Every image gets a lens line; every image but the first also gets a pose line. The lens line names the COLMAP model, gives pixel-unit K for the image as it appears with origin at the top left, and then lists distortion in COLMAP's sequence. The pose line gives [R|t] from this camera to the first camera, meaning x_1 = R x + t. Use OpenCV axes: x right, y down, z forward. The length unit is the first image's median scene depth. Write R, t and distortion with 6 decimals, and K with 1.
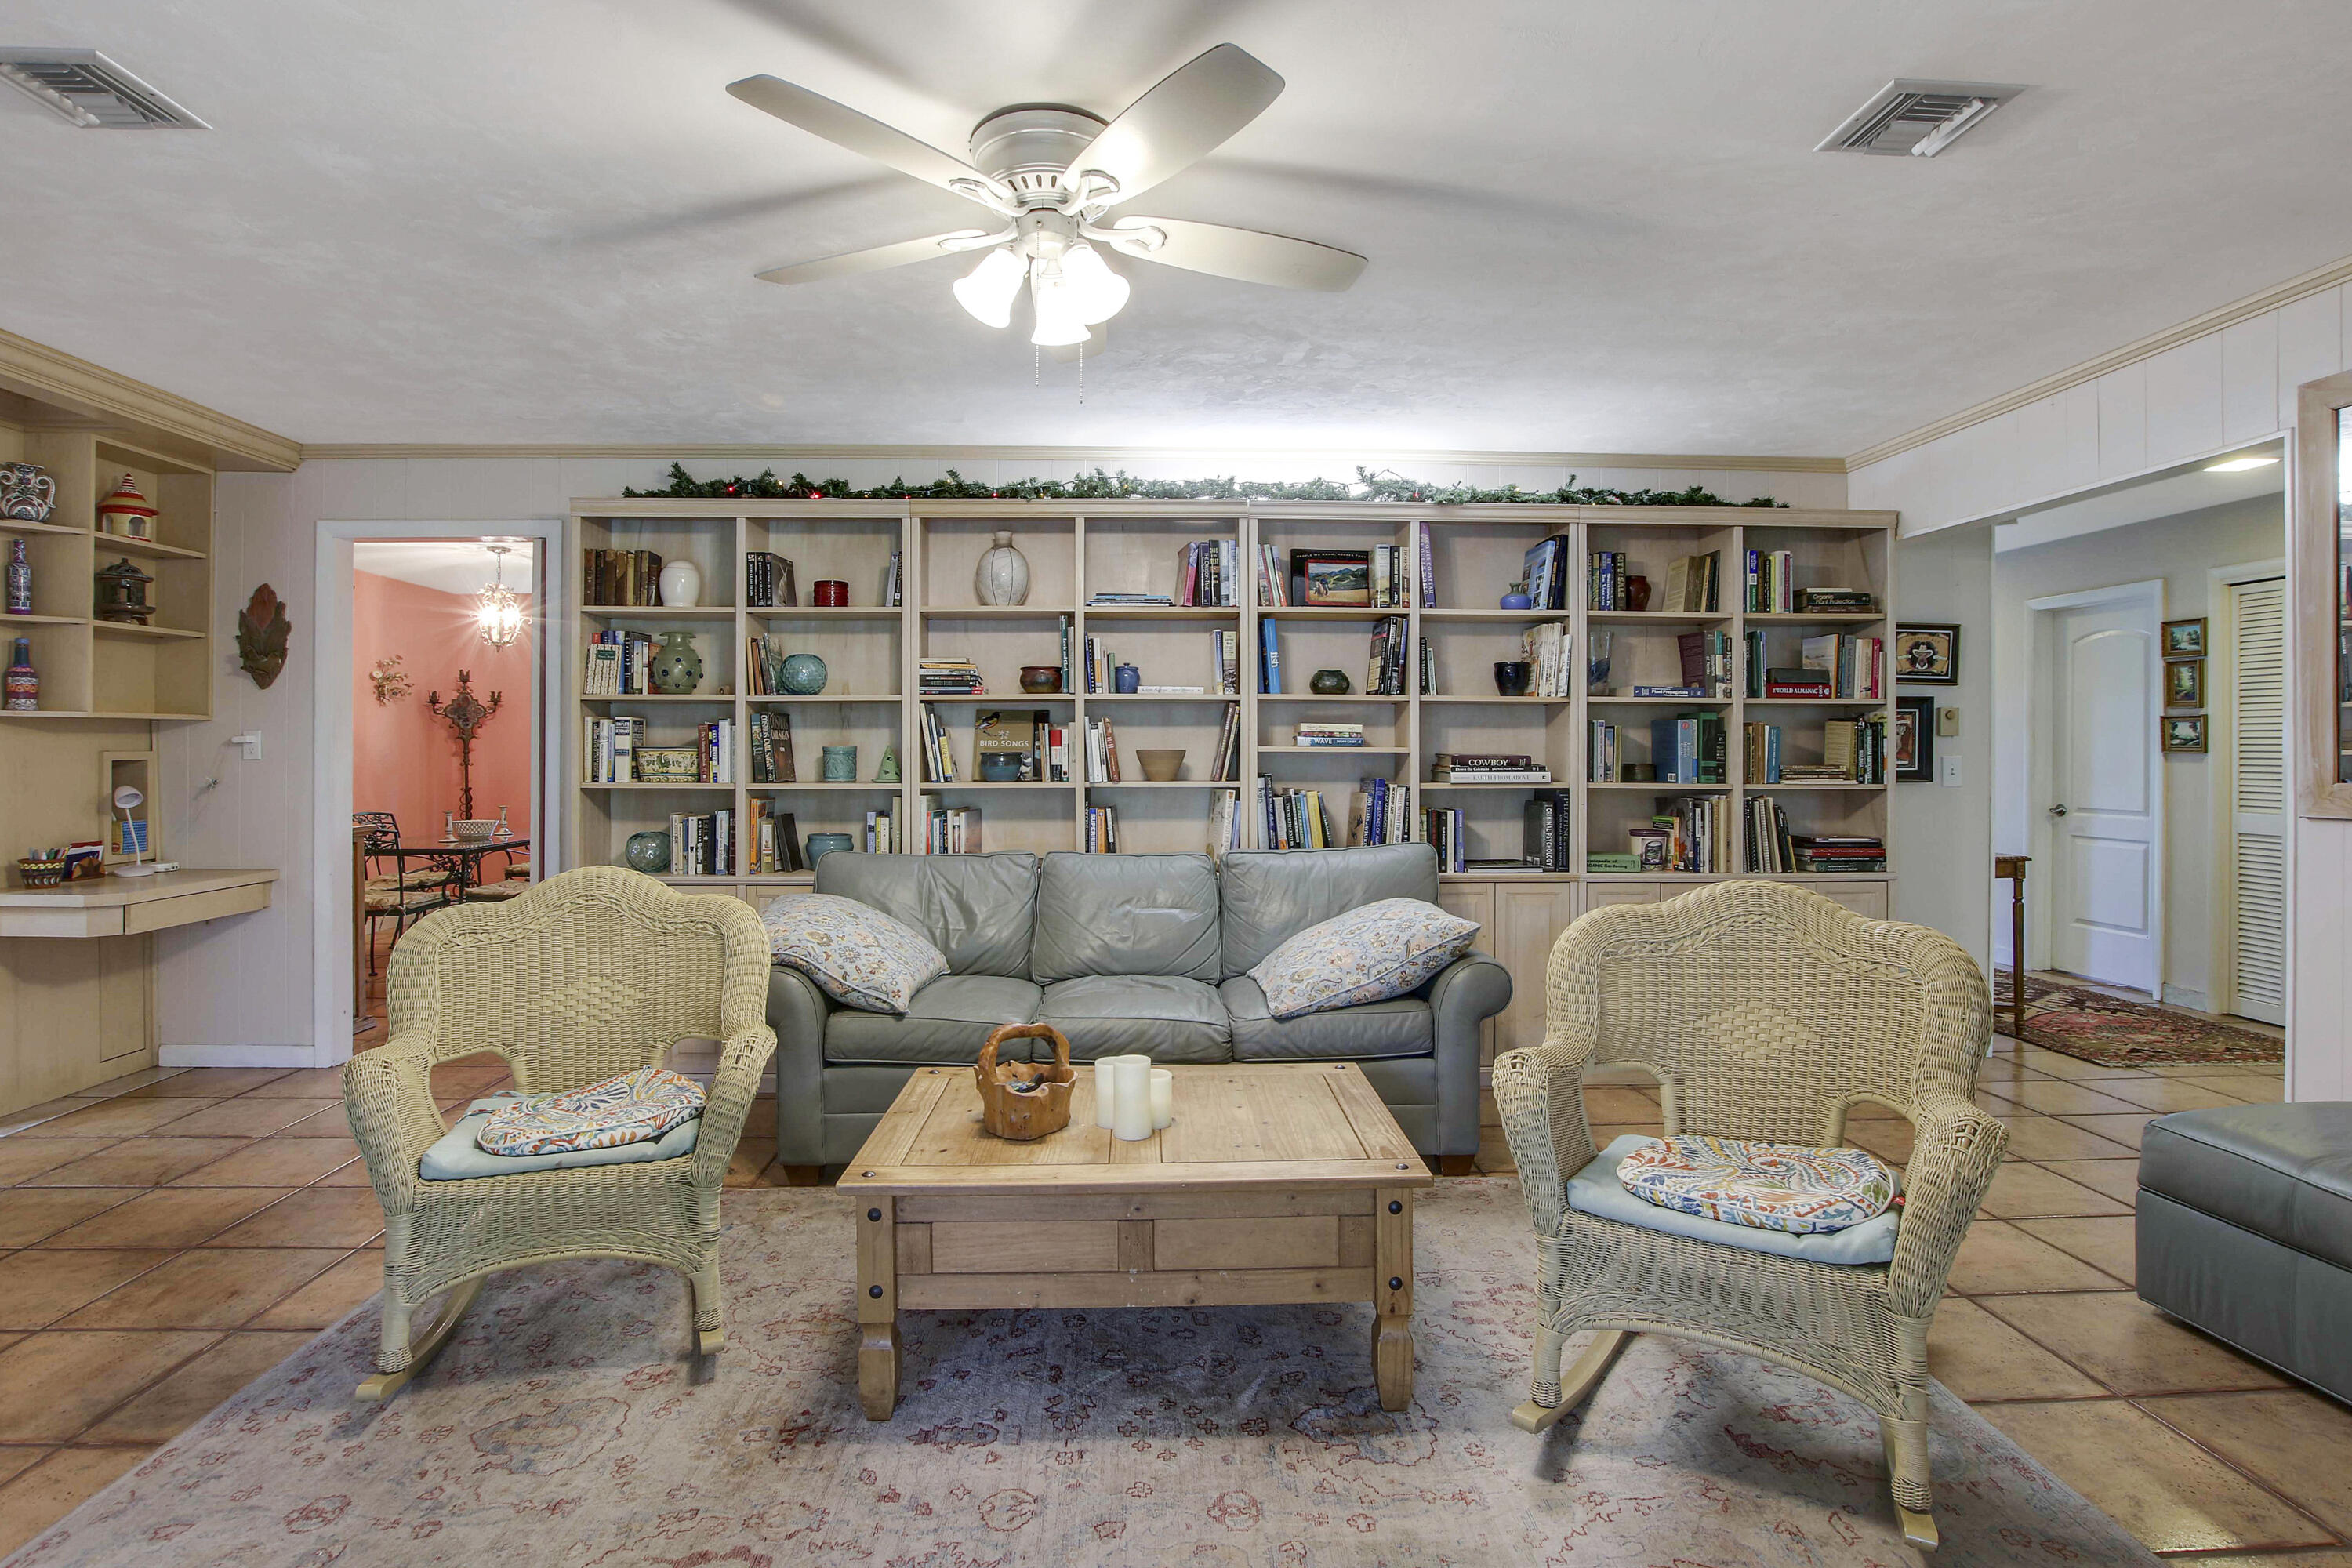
lens RADIAL K [[1150.8, 0, 1175.1], [0, 1150.8, 767.3], [0, 0, 1]] dist [-0.025078, 0.000696]
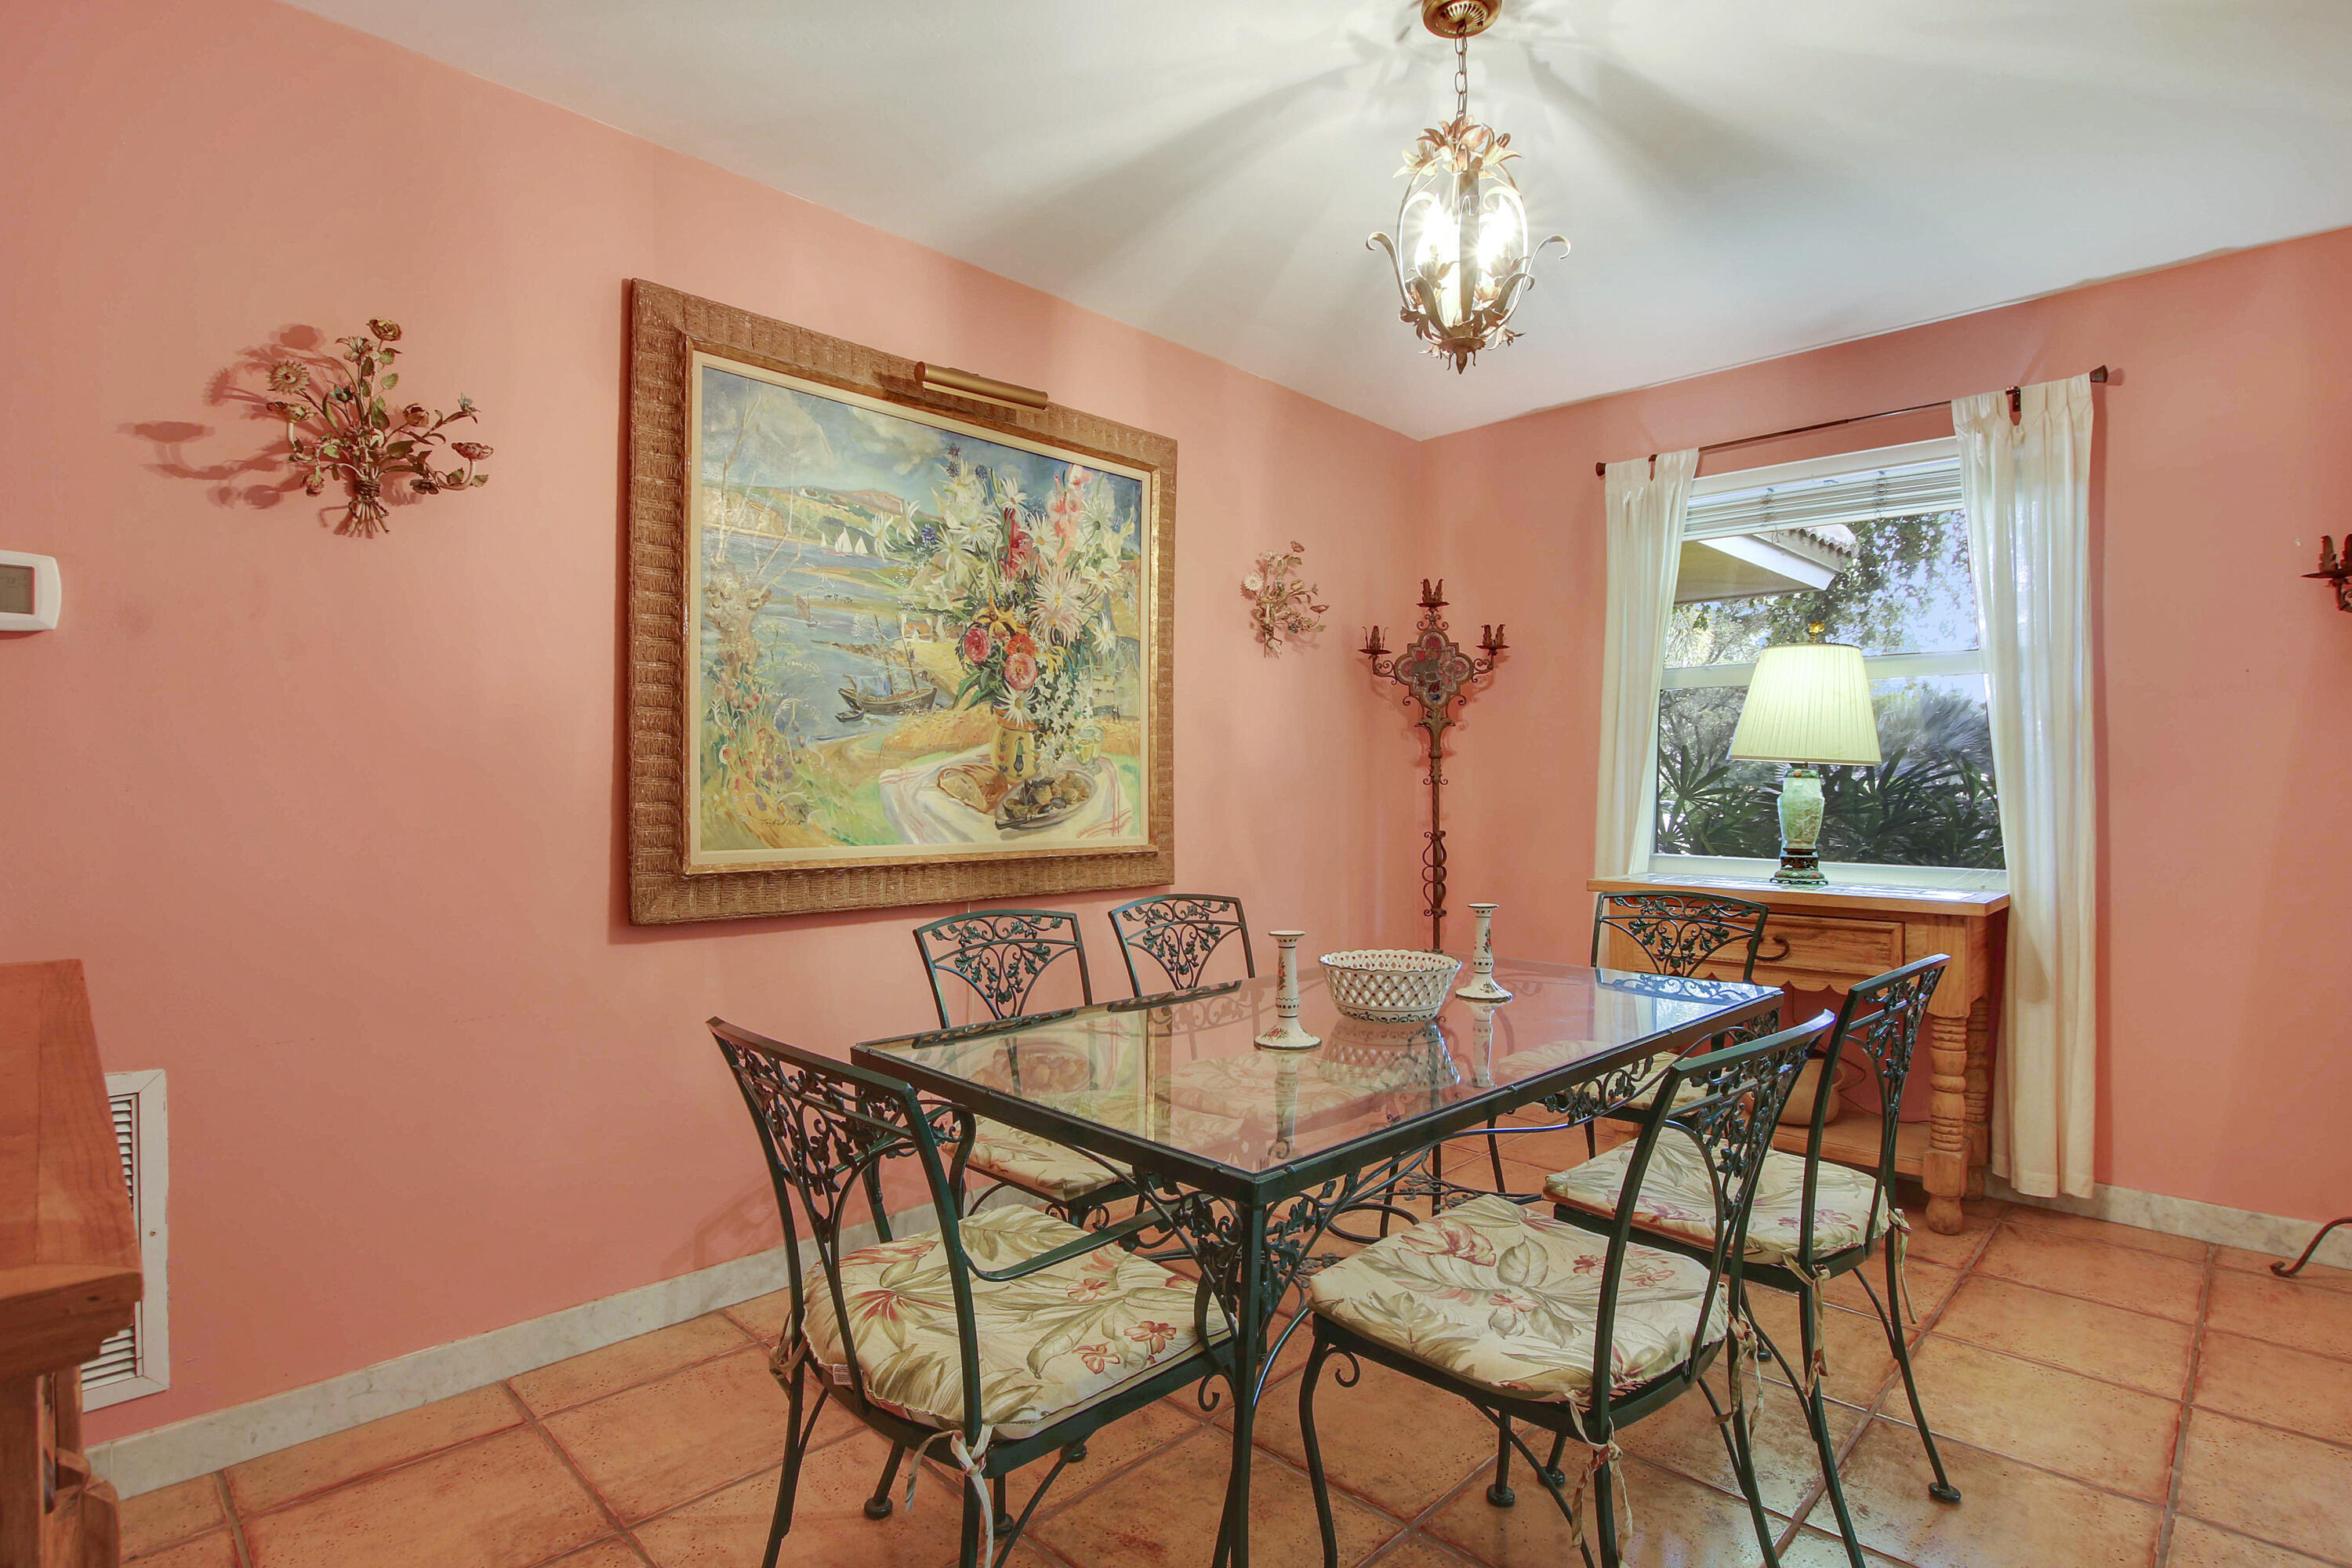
lens RADIAL K [[1150.8, 0, 1189.1], [0, 1150.8, 781.3], [0, 0, 1]] dist [-0.025078, 0.000696]
pose [[0.678422, 0.000750, -0.734672, -0.342217], [-0.011891, 0.999880, -0.009960, 0.002951], [0.734576, 0.015493, 0.678349, 0.603410]]
